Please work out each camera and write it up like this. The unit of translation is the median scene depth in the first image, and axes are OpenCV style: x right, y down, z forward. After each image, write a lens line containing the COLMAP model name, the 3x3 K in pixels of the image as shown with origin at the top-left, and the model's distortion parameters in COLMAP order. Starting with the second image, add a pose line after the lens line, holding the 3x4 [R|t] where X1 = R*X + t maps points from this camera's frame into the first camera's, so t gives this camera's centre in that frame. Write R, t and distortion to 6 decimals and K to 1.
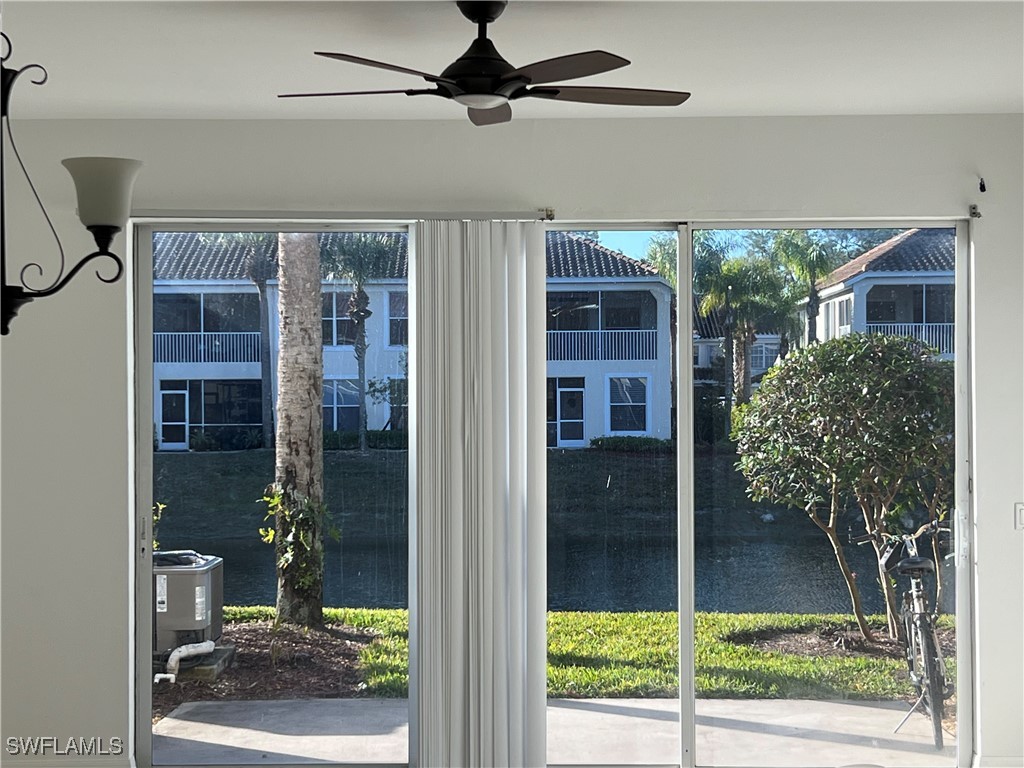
lens RADIAL K [[1846.9, 0, 515.7], [0, 1846.9, 382.8], [0, 0, 1]] dist [0.132947, 0.000000]
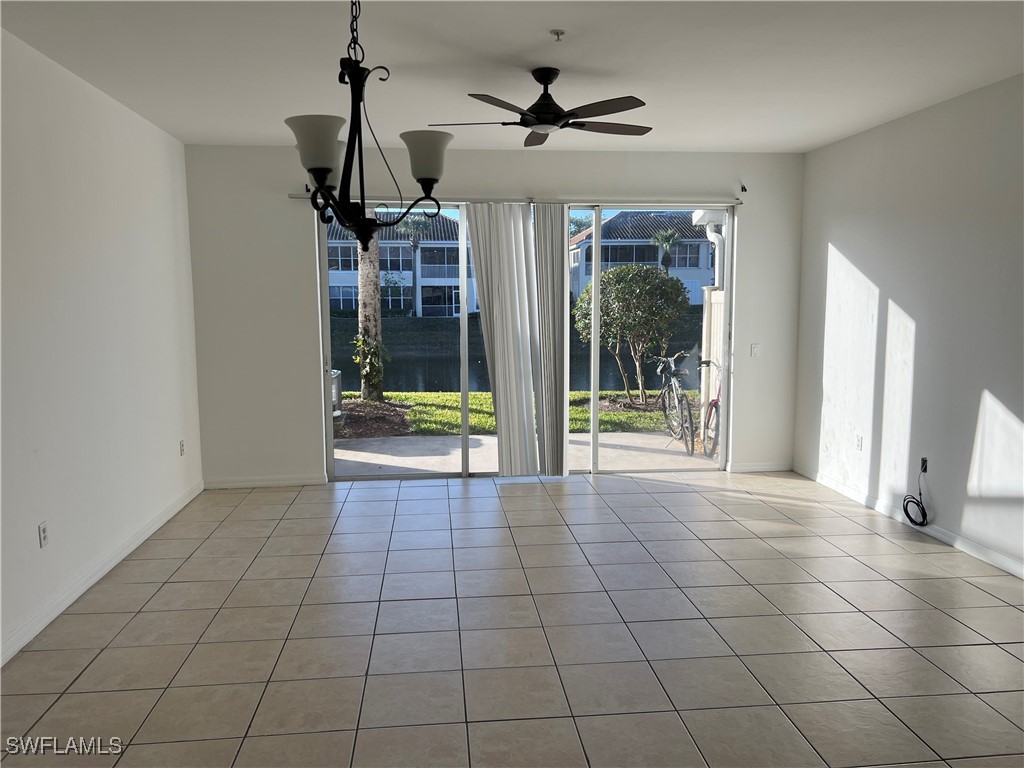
lens RADIAL K [[769.7, 0, 501.3], [0, 769.7, 392.6], [0, 0, 1]] dist [0.053204, -0.057087]
pose [[0.993567, -0.014519, 0.112307, -0.073753], [-0.000678, 0.990966, 0.134112, 0.001206], [-0.113240, -0.133326, 0.984582, 0.109257]]
